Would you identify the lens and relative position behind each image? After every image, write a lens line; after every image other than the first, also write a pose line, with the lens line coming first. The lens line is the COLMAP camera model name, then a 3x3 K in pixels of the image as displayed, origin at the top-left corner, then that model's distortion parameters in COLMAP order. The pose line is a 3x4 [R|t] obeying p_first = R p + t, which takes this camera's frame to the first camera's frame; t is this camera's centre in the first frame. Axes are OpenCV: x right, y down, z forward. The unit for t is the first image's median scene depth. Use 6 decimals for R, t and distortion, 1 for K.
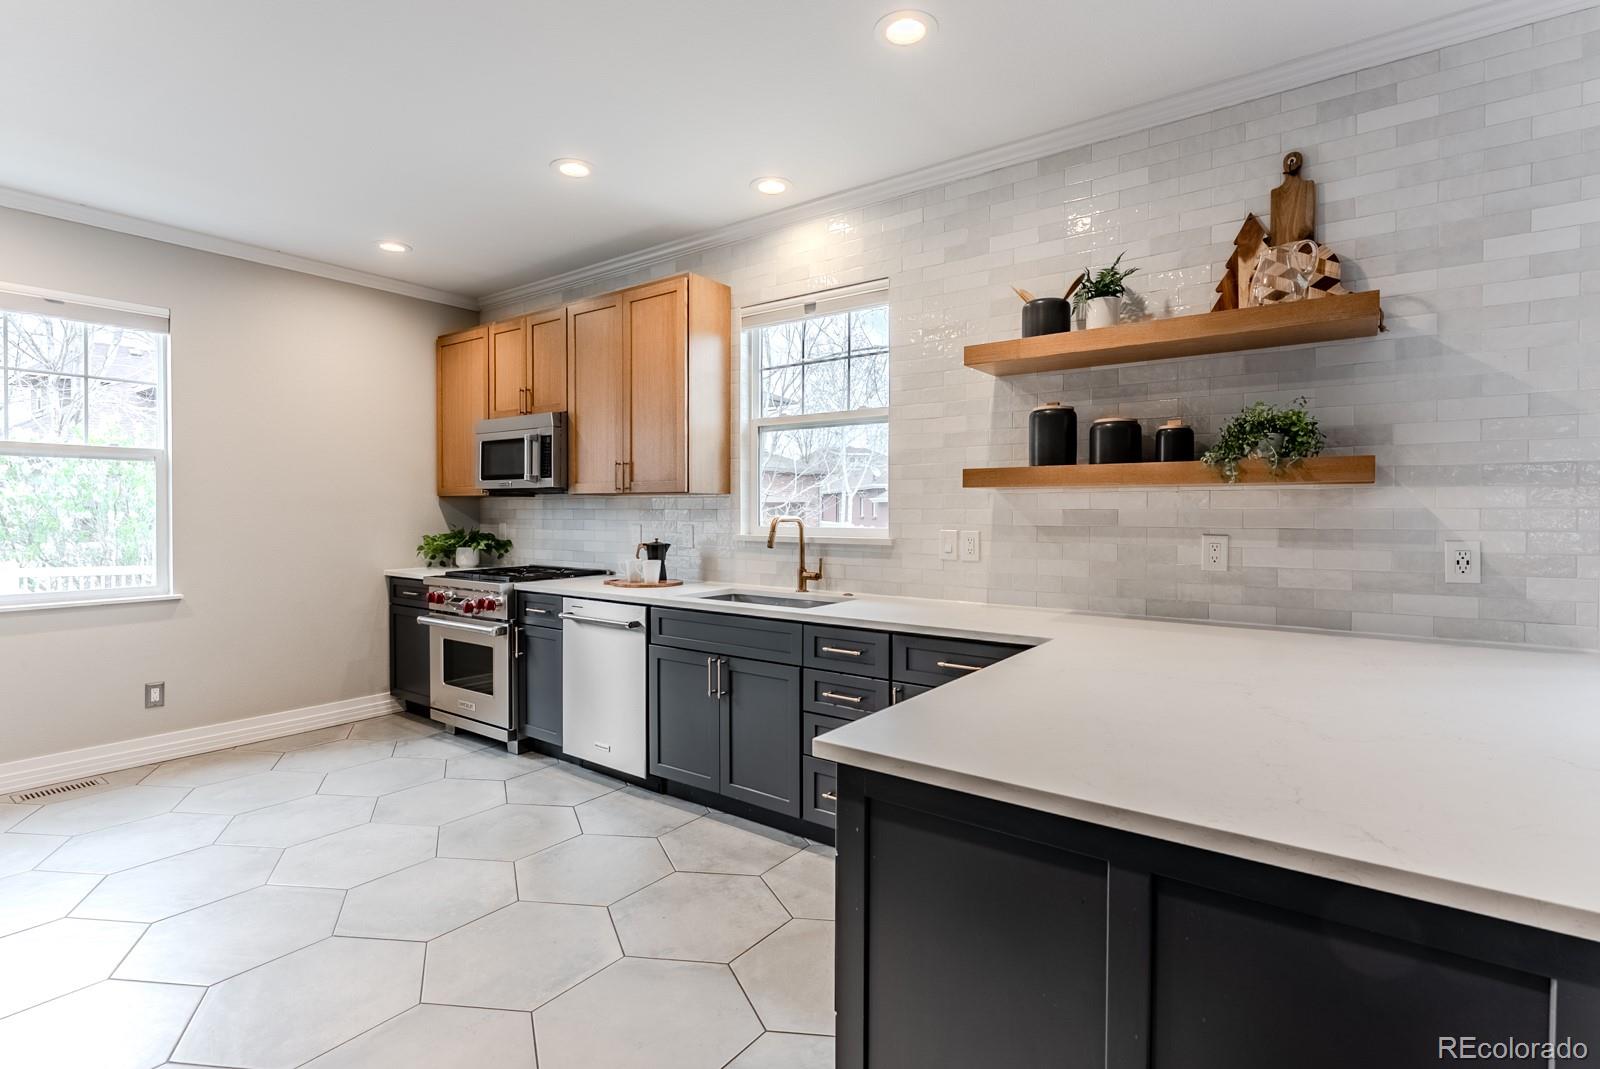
lens RADIAL K [[734.0, 0, 807.3], [0, 734.0, 523.3], [0, 0, 1]] dist [-0.003651, -0.000528]
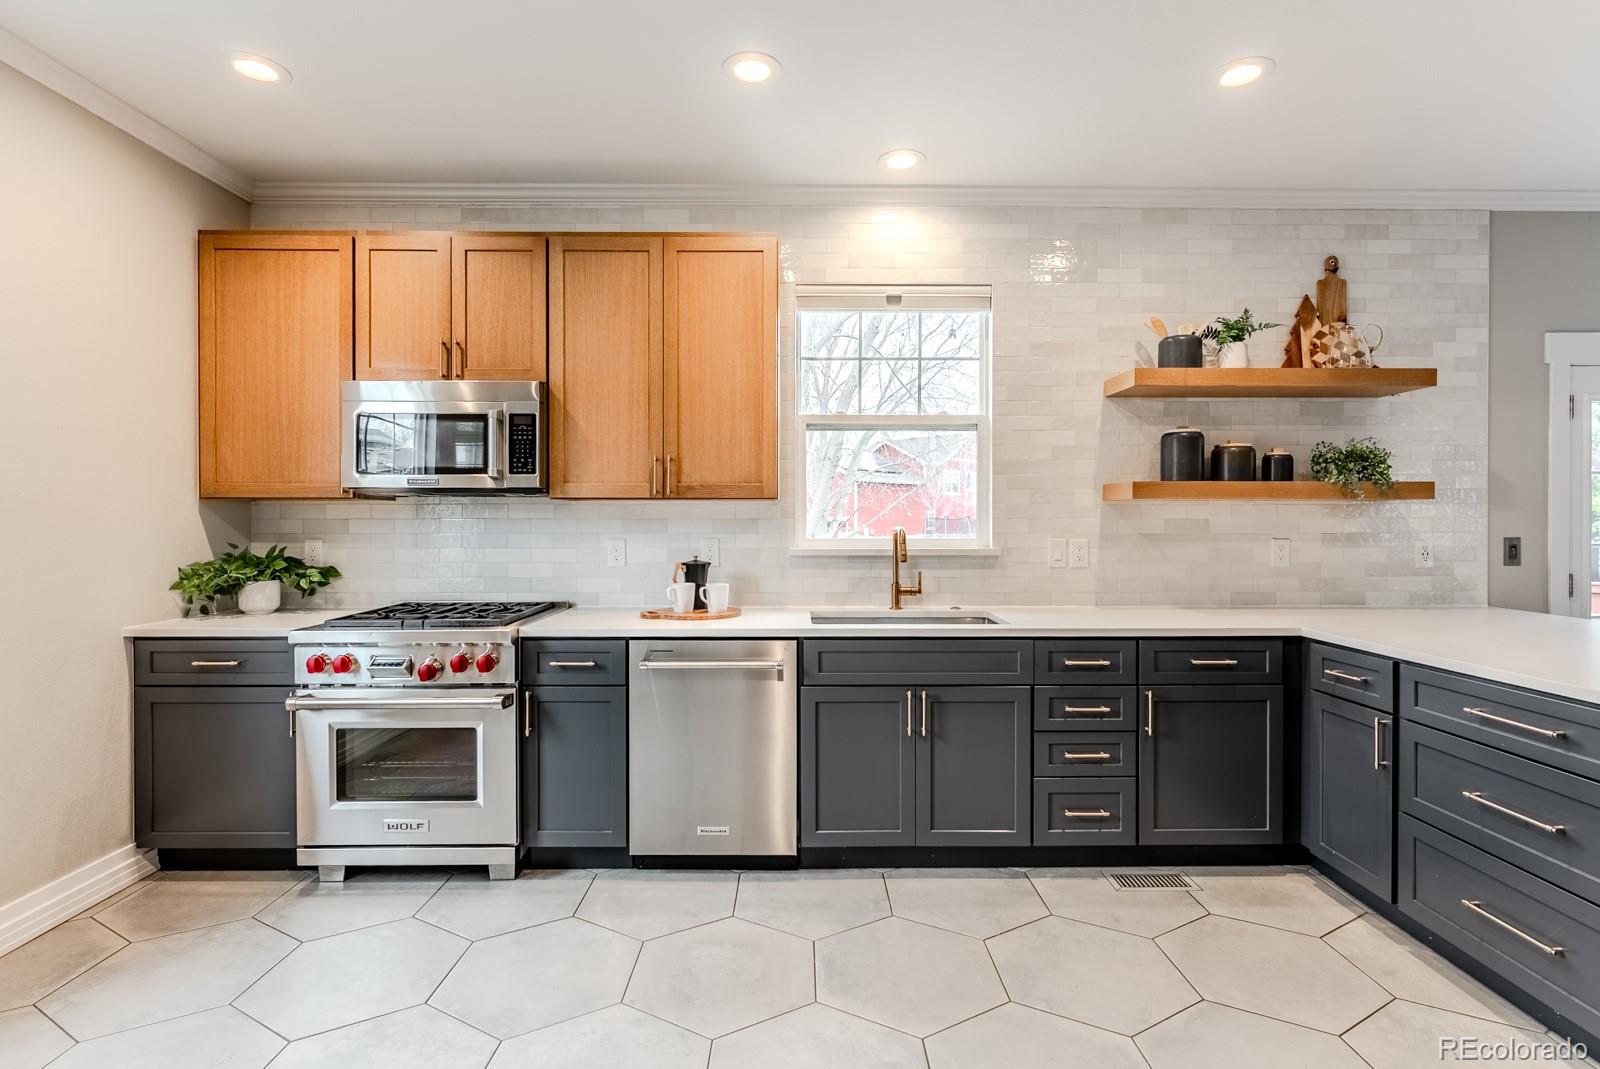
lens RADIAL K [[758.0, 0, 801.3], [0, 758.0, 526.8], [0, 0, 1]] dist [-0.002059, -0.001540]
pose [[0.811369, -0.007165, 0.584490, -0.774589], [0.011236, 0.999931, -0.003339, -0.008708], [-0.584426, 0.009277, 0.811394, 0.356001]]
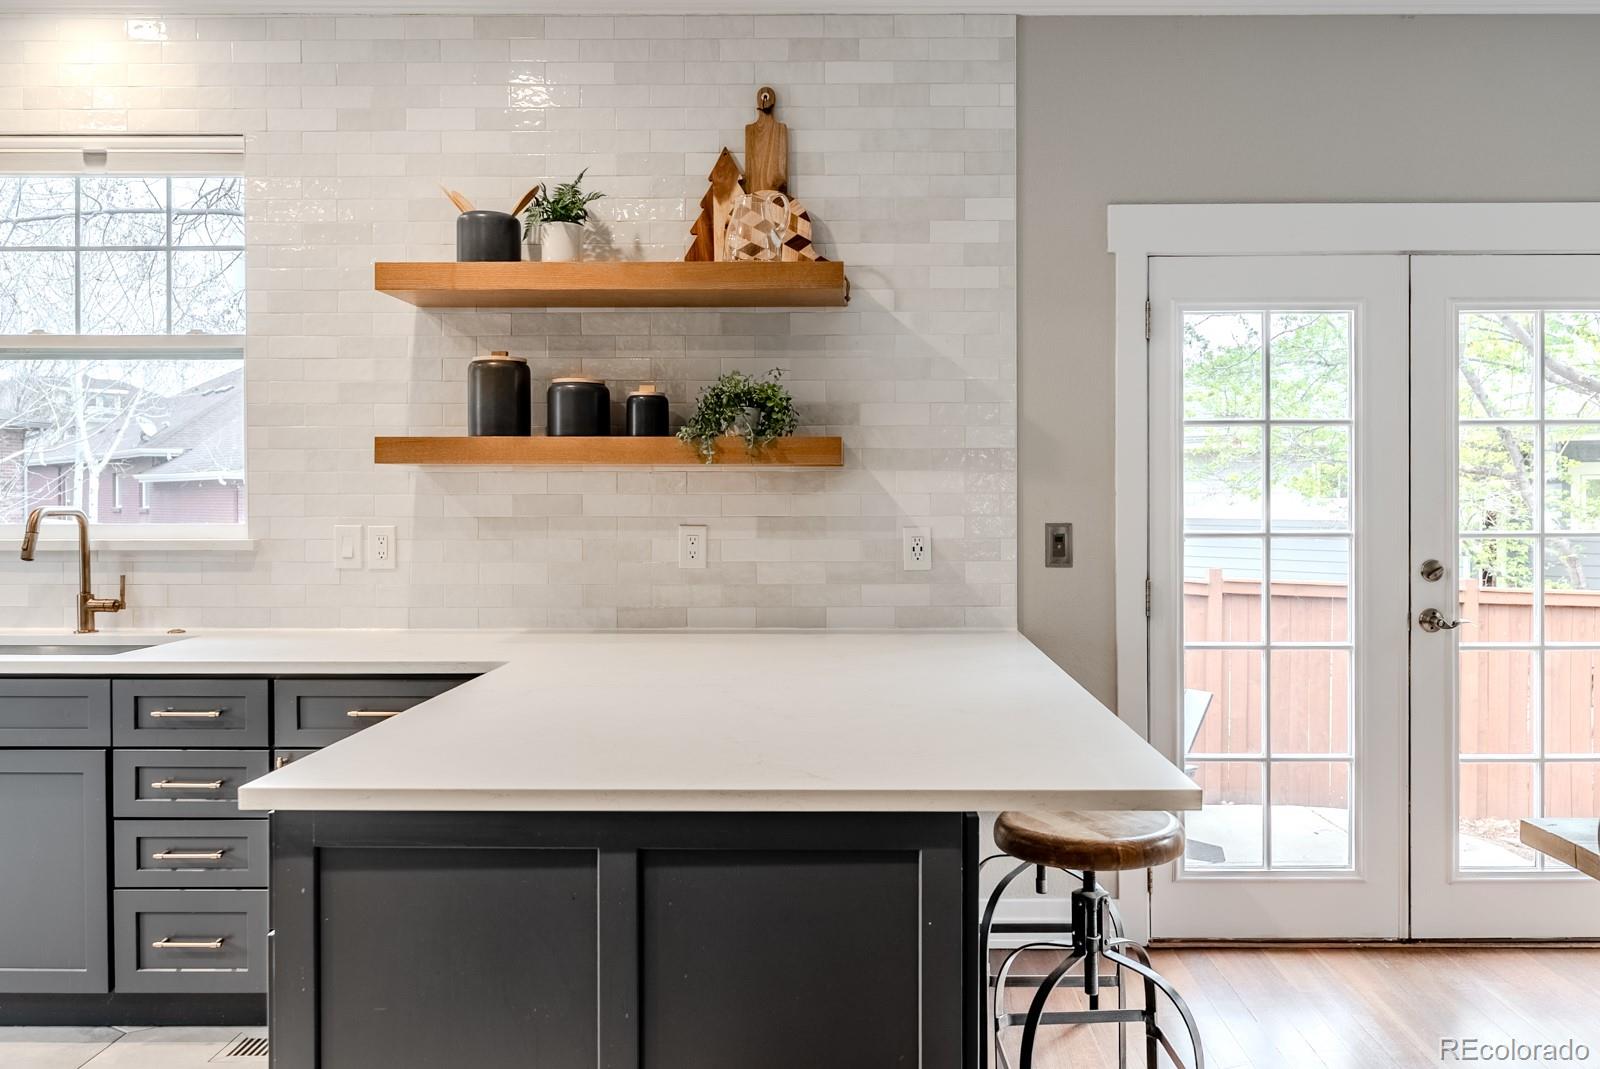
lens RADIAL K [[1179.3, 0, 820.8], [0, 1179.3, 517.9], [0, 0, 1]] dist [0.000811, -0.001650]
pose [[0.817710, -0.011087, 0.575524, -0.082409], [0.011170, 0.999932, 0.003392, 0.003982], [-0.575523, 0.003655, 0.817778, -0.154374]]
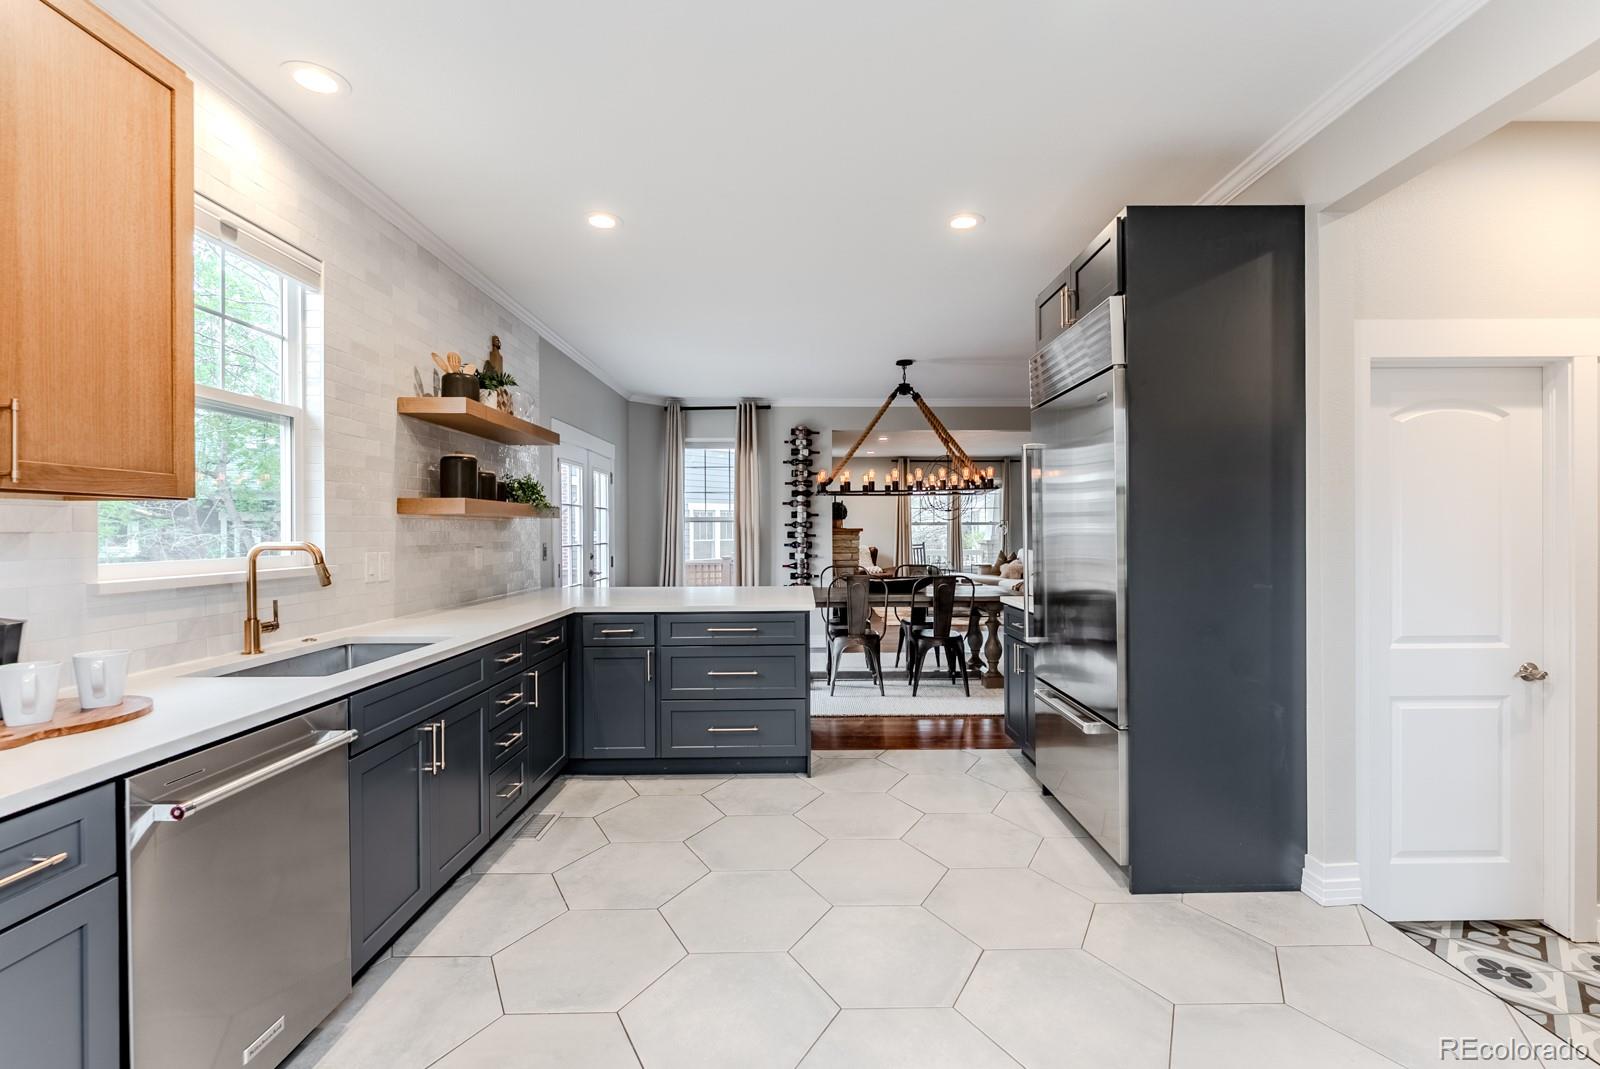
lens RADIAL K [[706.2, 0, 808.7], [0, 706.2, 532.1], [0, 0, 1]] dist [-0.002688, 0.000056]
pose [[-0.585594, -0.001931, 0.810602, -0.988354], [0.015541, 0.999787, 0.013609, -0.023499], [-0.810456, 0.020567, -0.585439, 1.137871]]
